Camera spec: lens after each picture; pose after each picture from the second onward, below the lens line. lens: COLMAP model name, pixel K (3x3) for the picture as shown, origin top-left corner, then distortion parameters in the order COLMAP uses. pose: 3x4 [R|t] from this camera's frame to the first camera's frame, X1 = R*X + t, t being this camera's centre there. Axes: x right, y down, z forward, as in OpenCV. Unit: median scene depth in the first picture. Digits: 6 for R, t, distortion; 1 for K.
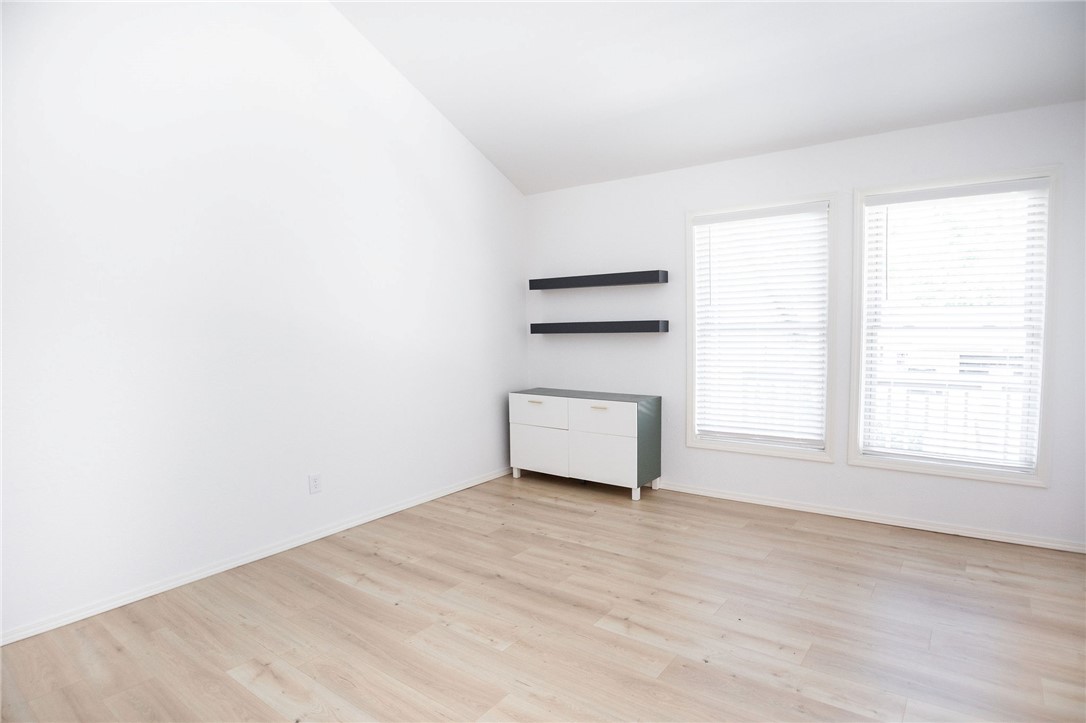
lens RADIAL K [[602.9, 0, 542.1], [0, 602.9, 364.7], [0, 0, 1]] dist [-0.039122, -0.001167]
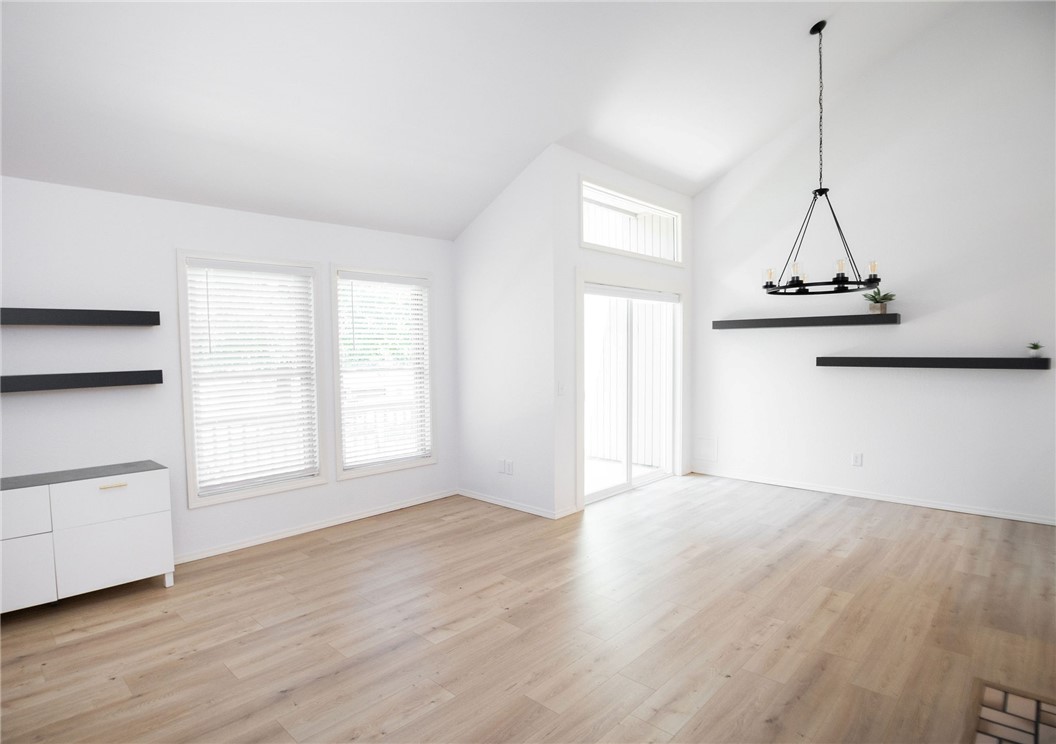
lens RADIAL K [[552.5, 0, 526.3], [0, 552.5, 372.4], [0, 0, 1]] dist [-0.036185, -0.002225]
pose [[0.118562, -0.017598, 0.992791, -0.608936], [0.088485, 0.996052, 0.007089, -0.035238], [-0.988996, 0.087007, 0.119651, 0.467862]]
